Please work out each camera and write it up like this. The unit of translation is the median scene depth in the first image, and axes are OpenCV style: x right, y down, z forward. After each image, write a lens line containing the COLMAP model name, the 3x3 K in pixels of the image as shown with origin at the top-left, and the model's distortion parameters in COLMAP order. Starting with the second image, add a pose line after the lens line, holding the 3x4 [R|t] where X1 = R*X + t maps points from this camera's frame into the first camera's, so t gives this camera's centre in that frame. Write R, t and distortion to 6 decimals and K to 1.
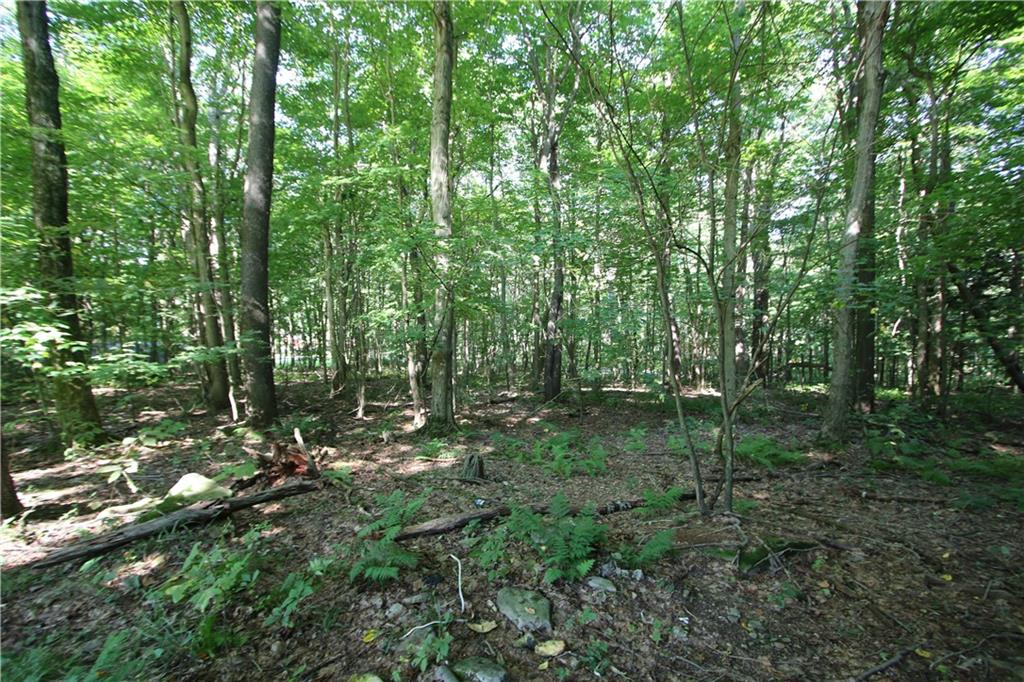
lens RADIAL K [[469.9, 0, 515.1], [0, 469.9, 341.2], [0, 0, 1]] dist [-0.001753, 0.000342]
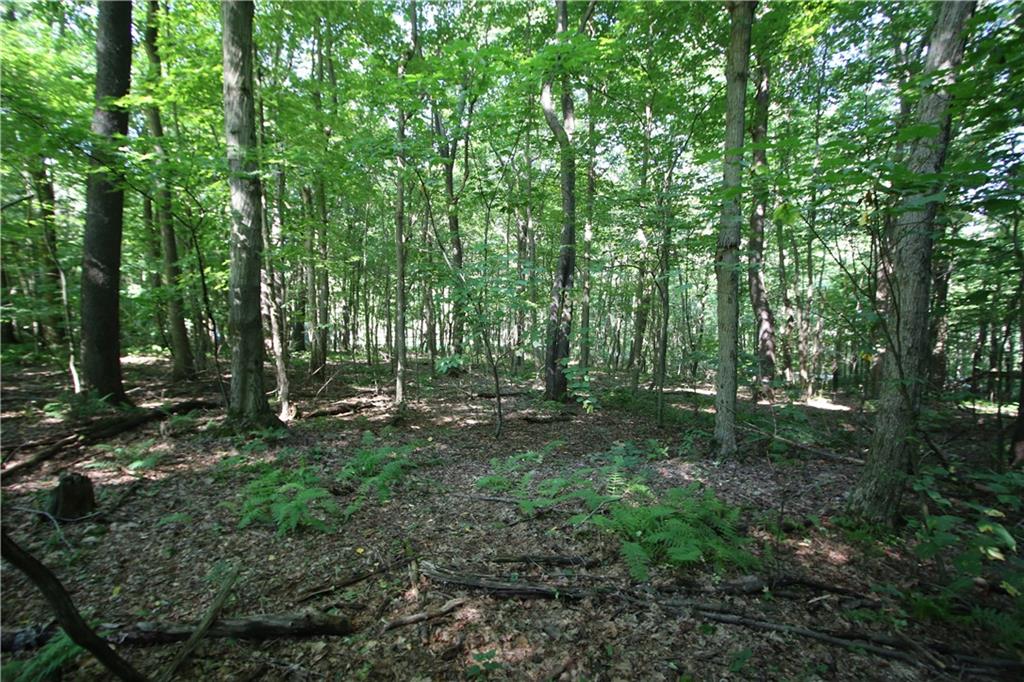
lens RADIAL K [[469.9, 0, 509.6], [0, 469.9, 341.1], [0, 0, 1]] dist [-0.001753, 0.000342]
pose [[0.955569, 0.039890, -0.292057, 0.407770], [-0.033207, 0.999062, 0.027804, 0.016521], [0.292892, -0.016870, 0.955997, 0.371832]]
